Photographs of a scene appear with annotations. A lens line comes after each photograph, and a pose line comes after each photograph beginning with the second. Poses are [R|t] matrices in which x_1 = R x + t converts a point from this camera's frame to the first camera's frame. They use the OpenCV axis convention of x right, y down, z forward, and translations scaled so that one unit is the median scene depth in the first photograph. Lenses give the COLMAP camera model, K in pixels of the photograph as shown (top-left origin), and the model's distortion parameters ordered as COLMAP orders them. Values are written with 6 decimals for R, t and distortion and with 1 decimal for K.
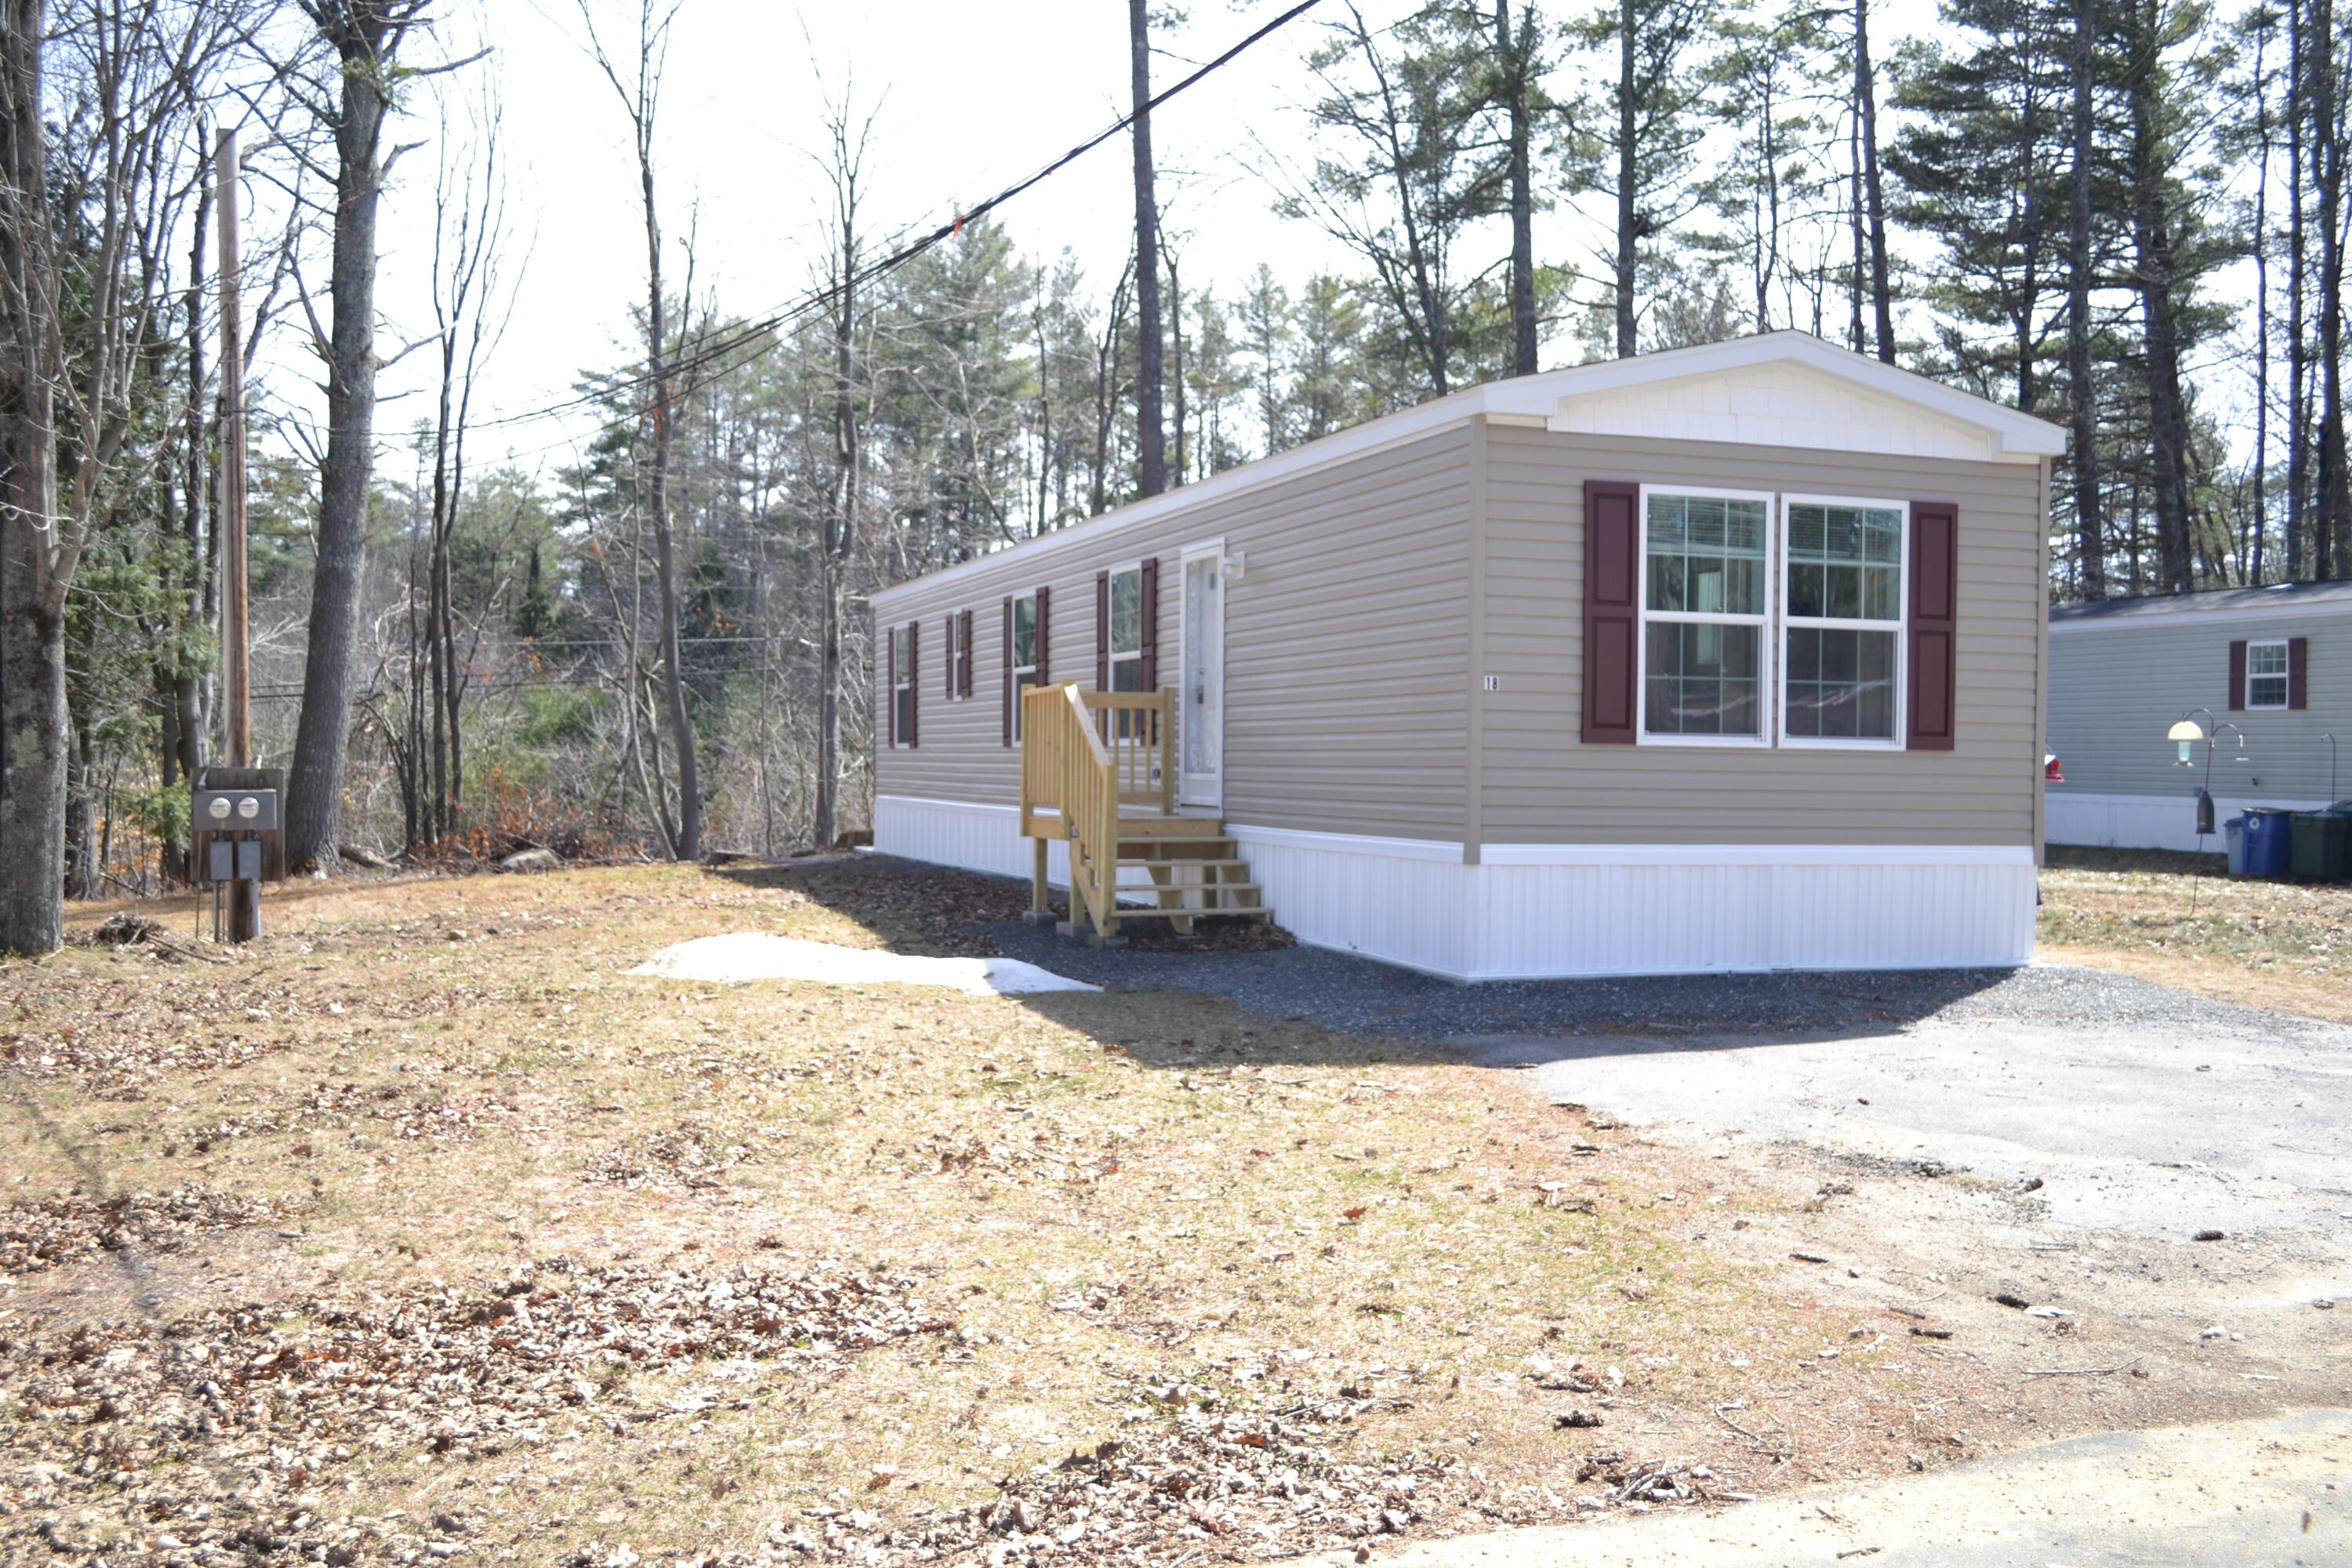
lens RADIAL K [[2311.2, 0, 1189.3], [0, 2311.2, 783.0], [0, 0, 1]] dist [-0.069059, 0.000000]
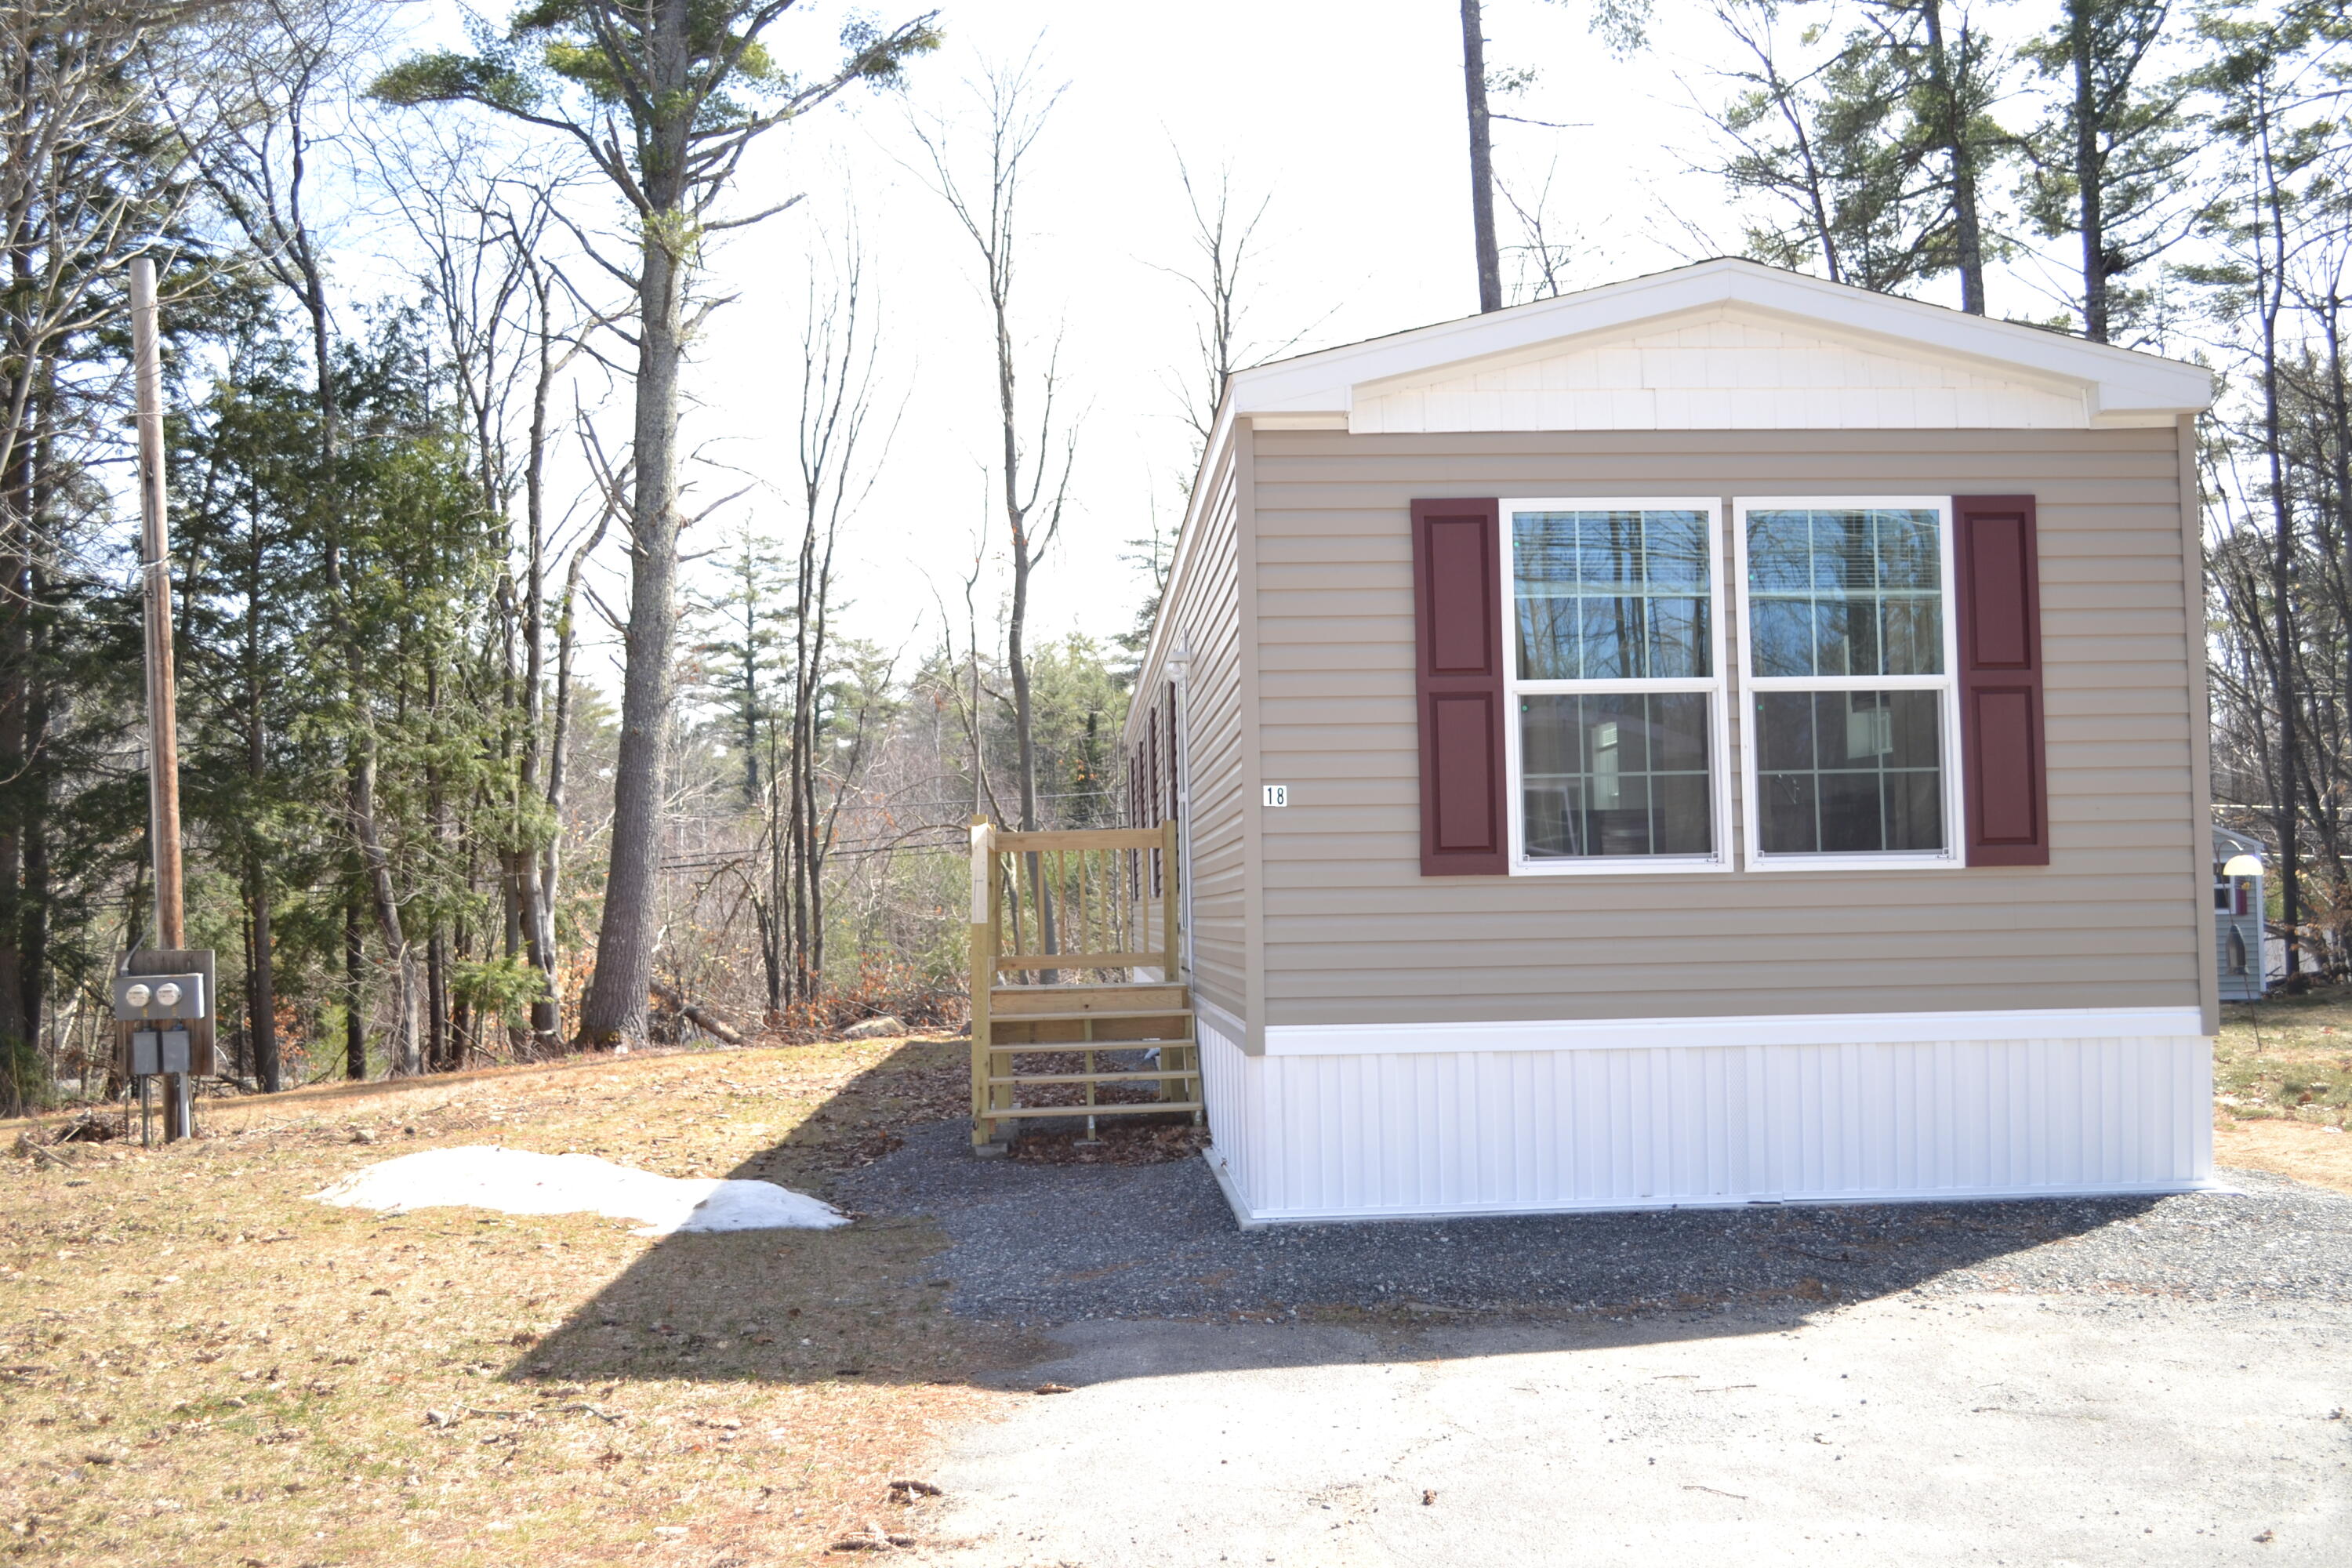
lens RADIAL K [[2311.2, 0, 1162.4], [0, 2311.2, 790.4], [0, 0, 1]] dist [-0.069059, 0.000000]
pose [[0.958753, -0.045745, -0.280536, 0.276321], [0.028867, 0.997532, -0.064006, -0.000823], [0.282771, 0.053268, 0.957707, 0.297460]]
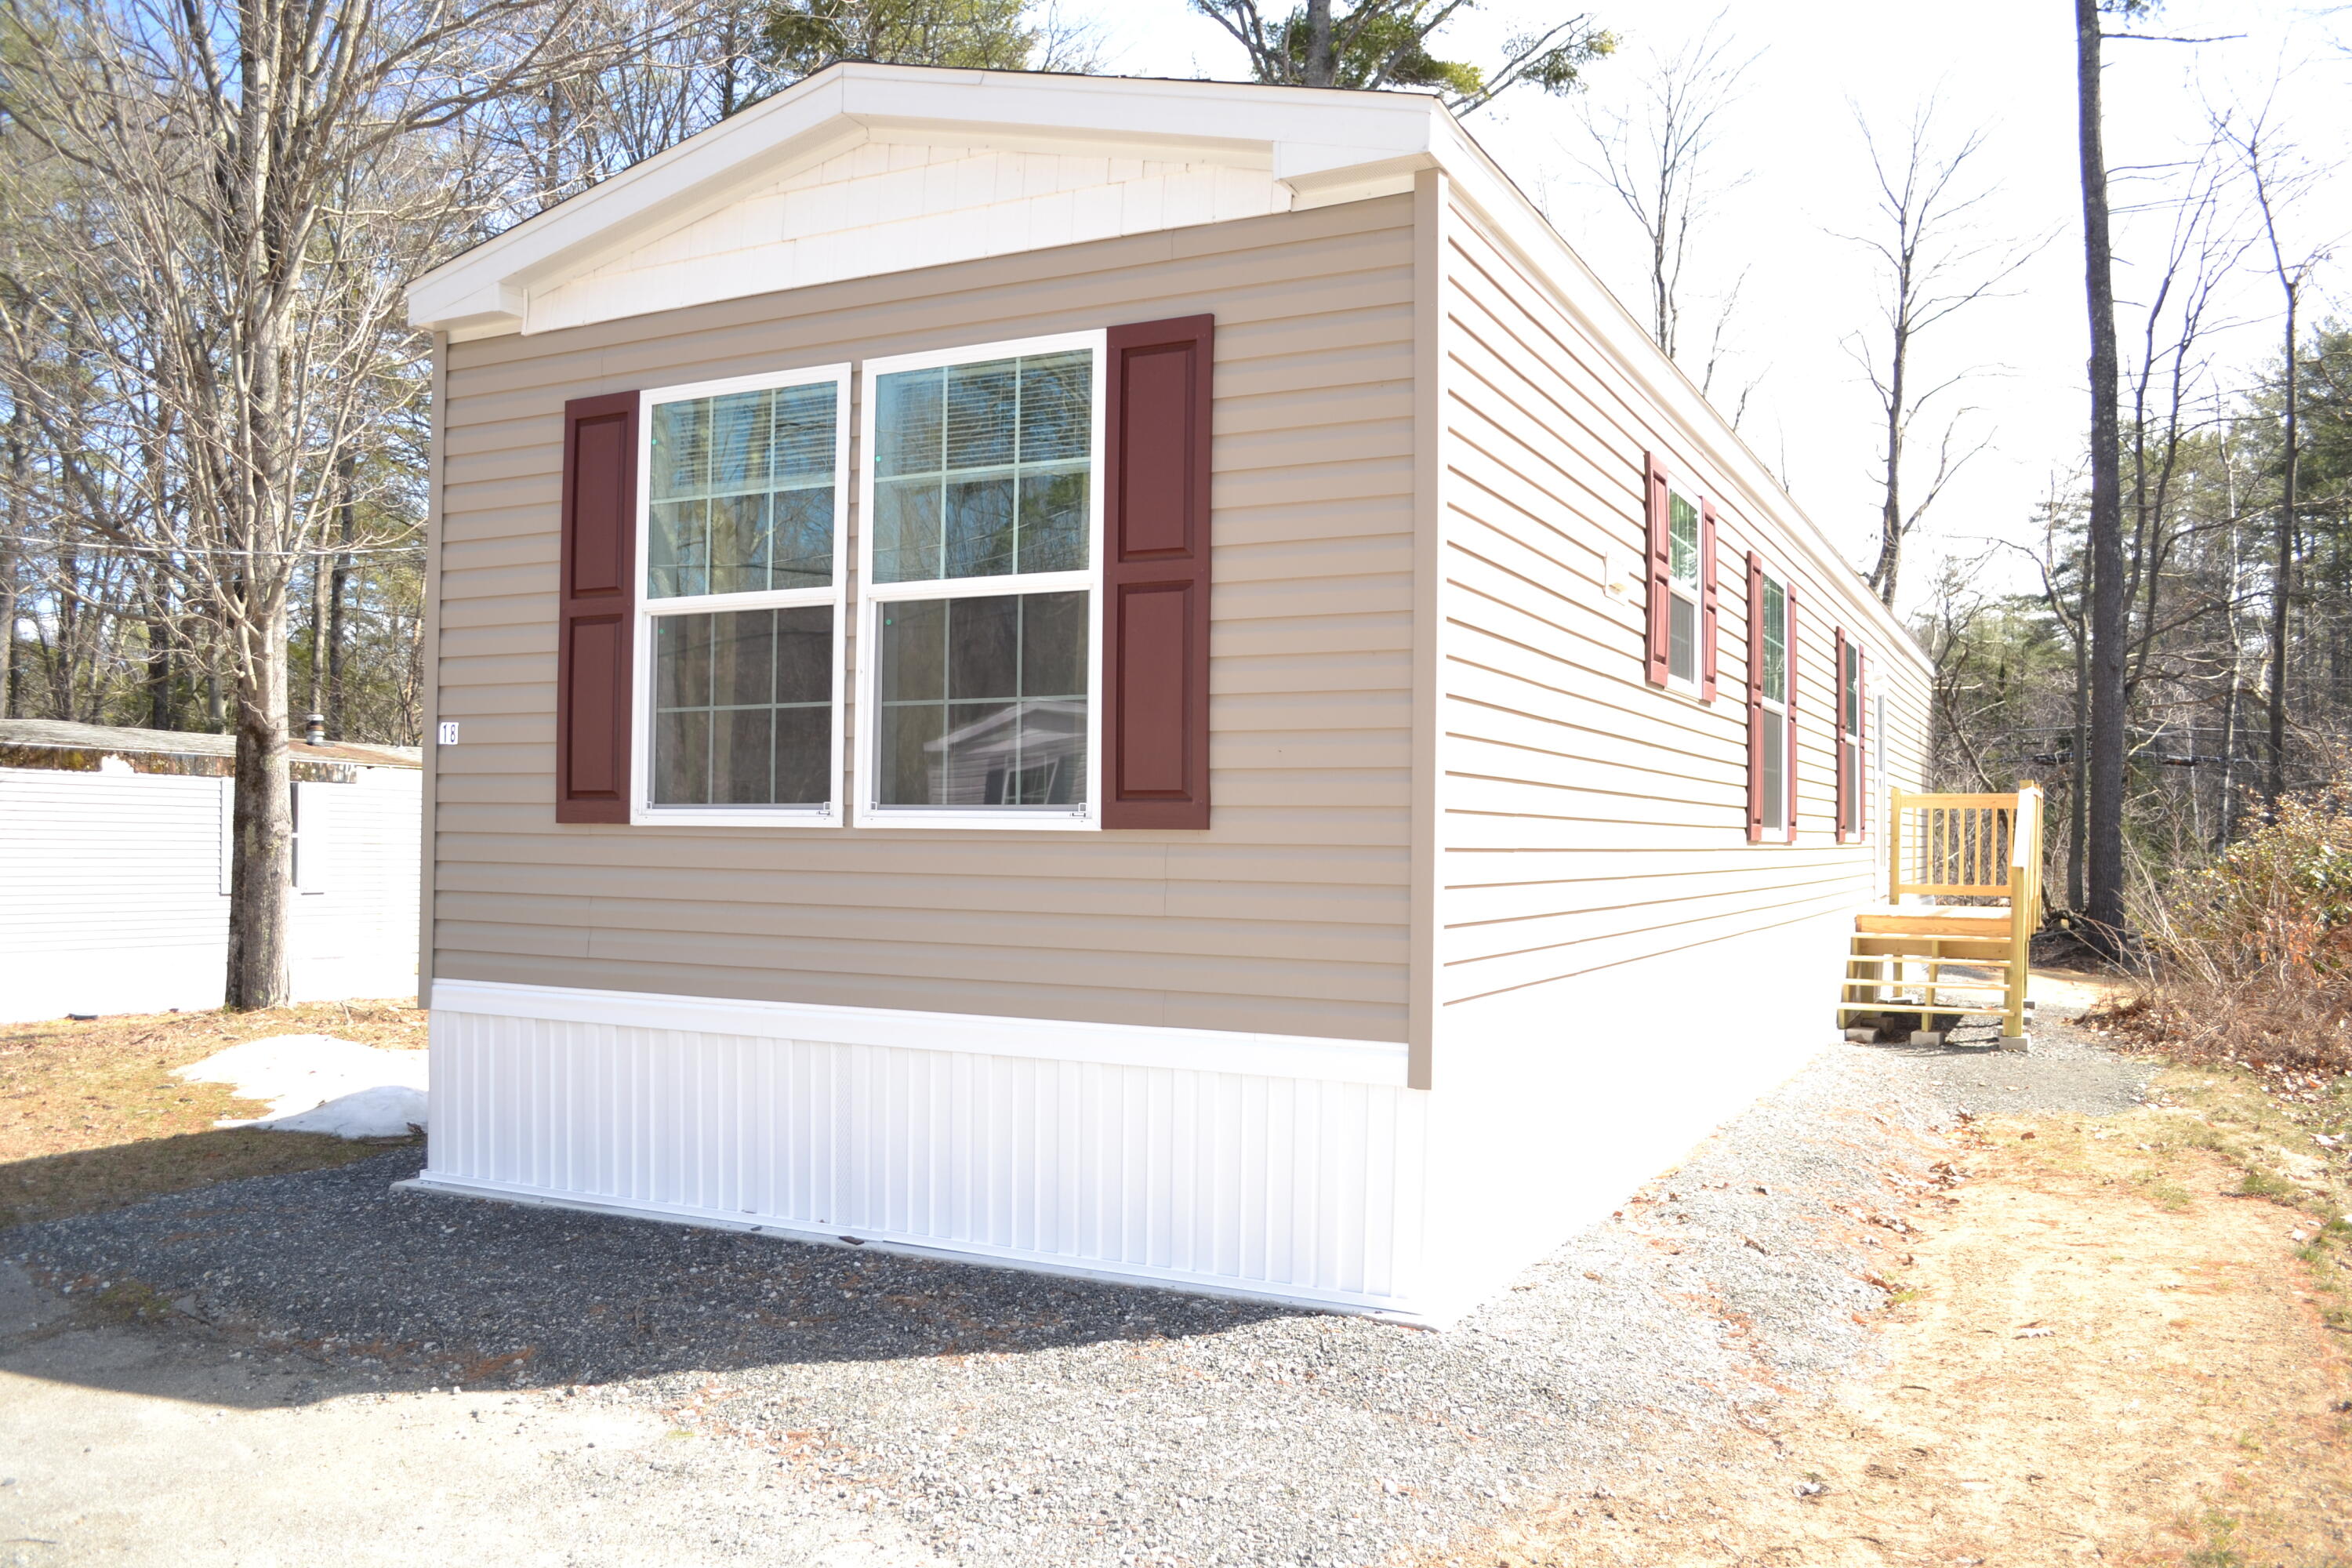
lens RADIAL K [[1888.3, 0, 1178.6], [0, 1888.3, 805.7], [0, 0, 1]] dist [-0.081166, 0.012208]
pose [[0.706329, -0.017978, -0.707655, 0.609667], [-0.005363, 0.999513, -0.030745, -0.007113], [0.707863, 0.025512, 0.705889, 0.724986]]
